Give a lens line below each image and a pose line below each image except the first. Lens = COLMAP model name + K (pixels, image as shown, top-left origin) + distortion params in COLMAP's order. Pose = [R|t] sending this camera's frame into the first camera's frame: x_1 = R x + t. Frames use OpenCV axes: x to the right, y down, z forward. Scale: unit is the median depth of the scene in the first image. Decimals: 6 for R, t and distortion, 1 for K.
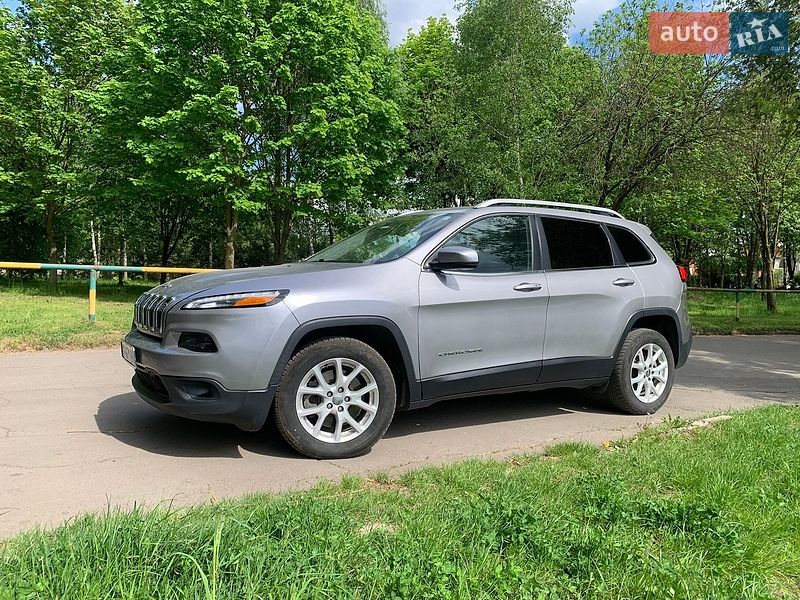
lens RADIAL K [[622.0, 0, 388.5], [0, 622.0, 295.1], [0, 0, 1]] dist [0.039491, -0.049501]
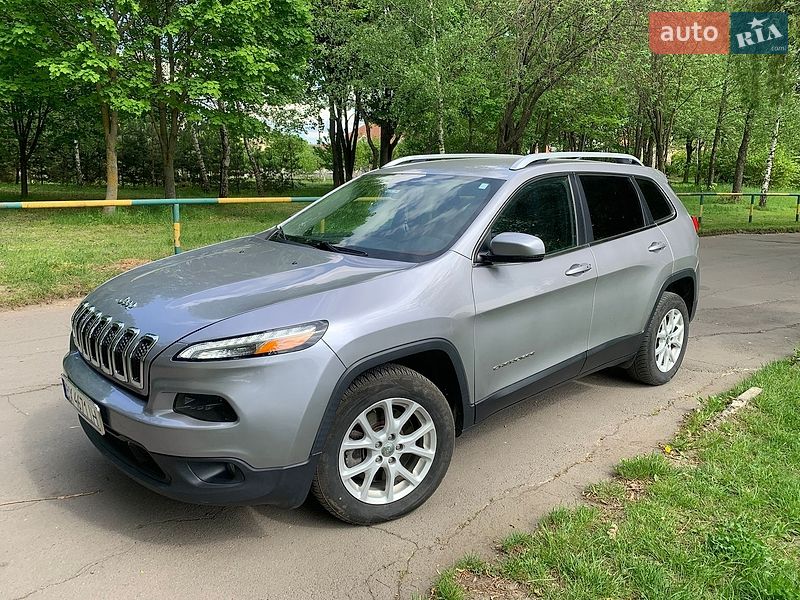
lens RADIAL K [[622.0, 0, 398.3], [0, 622.0, 297.3], [0, 0, 1]] dist [0.039491, -0.049501]
pose [[0.980611, -0.054317, 0.188287, -0.200987], [0.020208, 0.983725, 0.178540, -0.153235], [-0.194921, -0.171274, 0.965749, 0.278042]]
